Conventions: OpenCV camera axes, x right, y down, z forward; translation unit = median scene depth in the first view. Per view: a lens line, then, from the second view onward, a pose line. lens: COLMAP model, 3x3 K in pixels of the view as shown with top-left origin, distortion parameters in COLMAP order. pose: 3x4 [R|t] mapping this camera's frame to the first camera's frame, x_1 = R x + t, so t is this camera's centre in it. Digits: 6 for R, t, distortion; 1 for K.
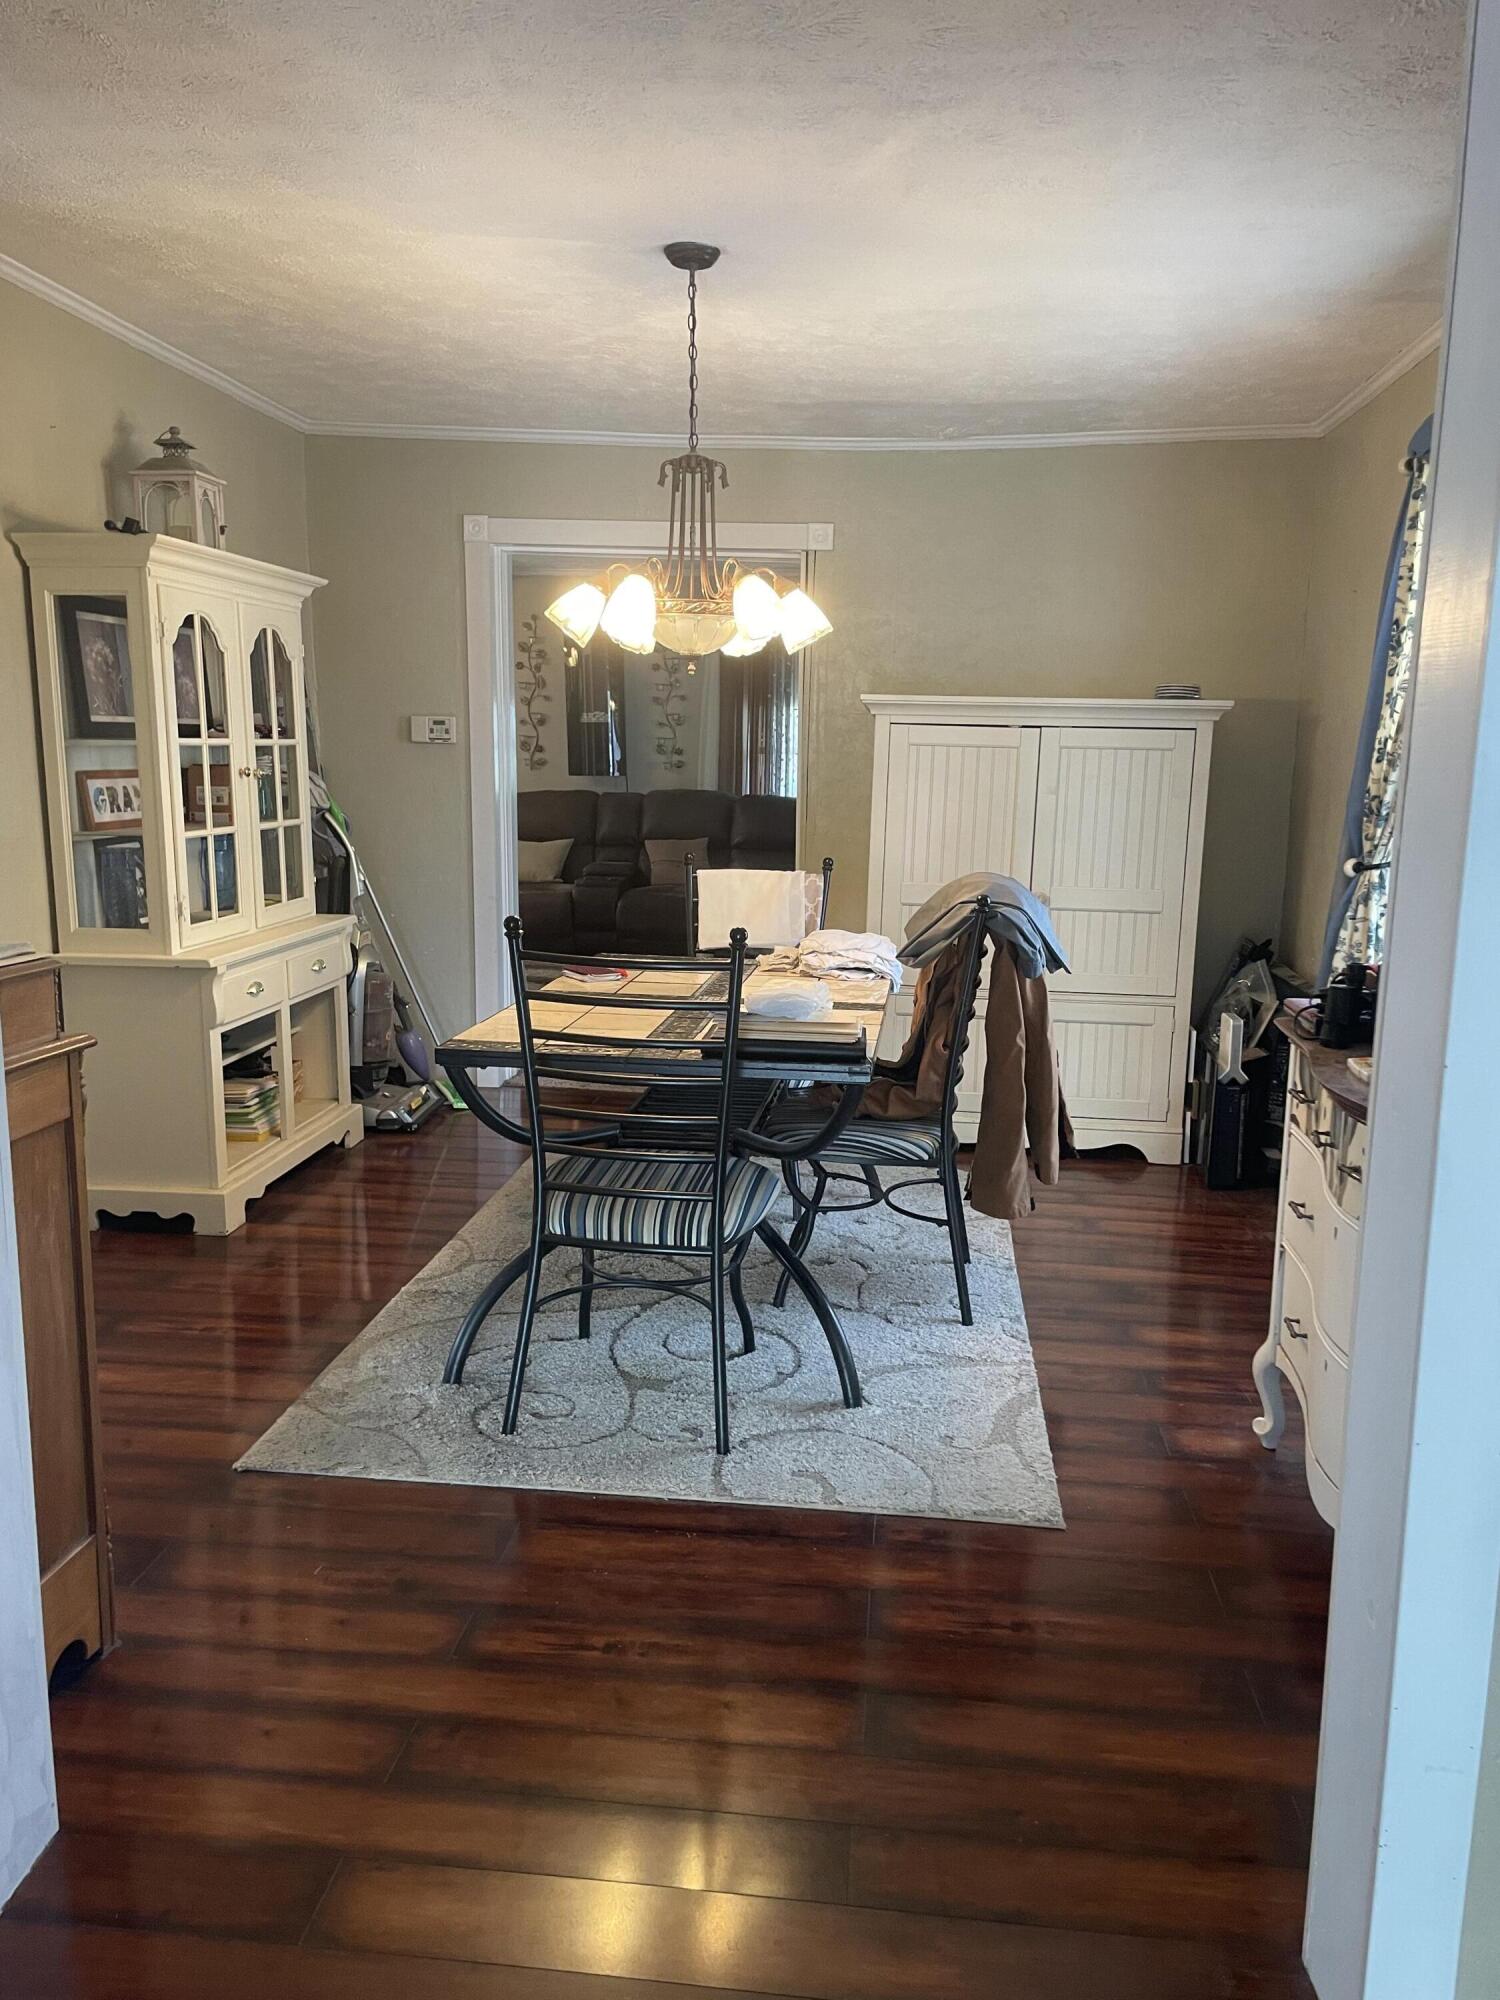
lens RADIAL K [[1529.0, 0, 748.1], [0, 1529.0, 1003.5], [0, 0, 1]] dist [0.070165, -0.018752]
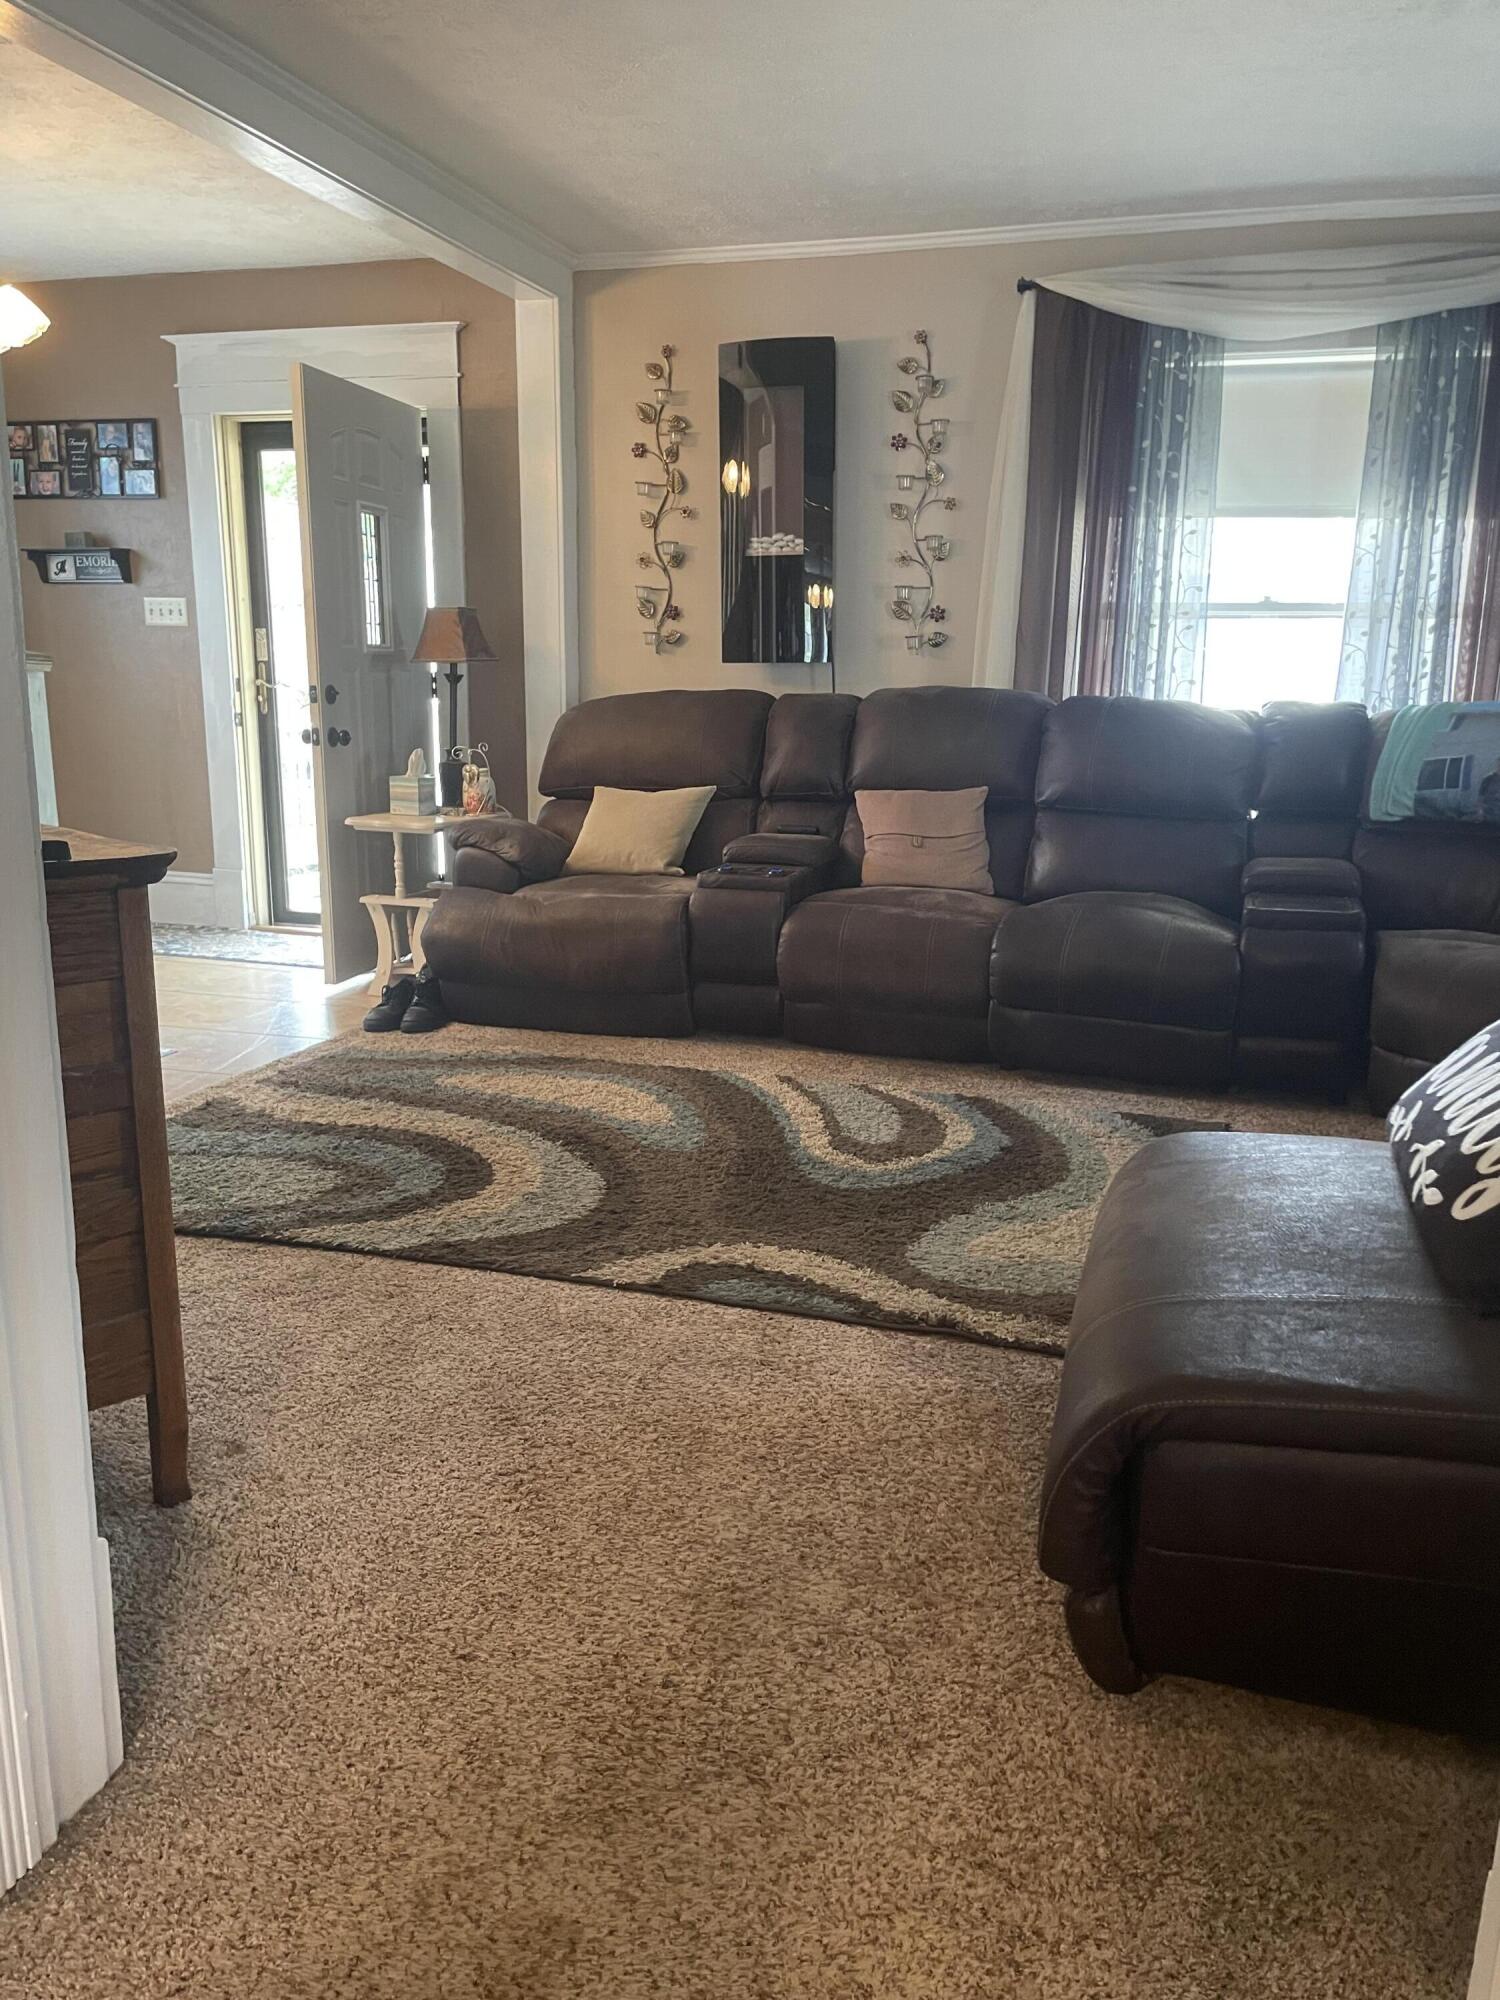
lens RADIAL K [[1529.0, 0, 756.8], [0, 1529.0, 1001.6], [0, 0, 1]] dist [0.070165, -0.018752]
pose [[0.980614, 0.043421, -0.191079, -0.001697], [-0.037438, 0.998692, 0.034814, -0.053471], [0.192341, -0.026985, 0.980957, 0.495335]]
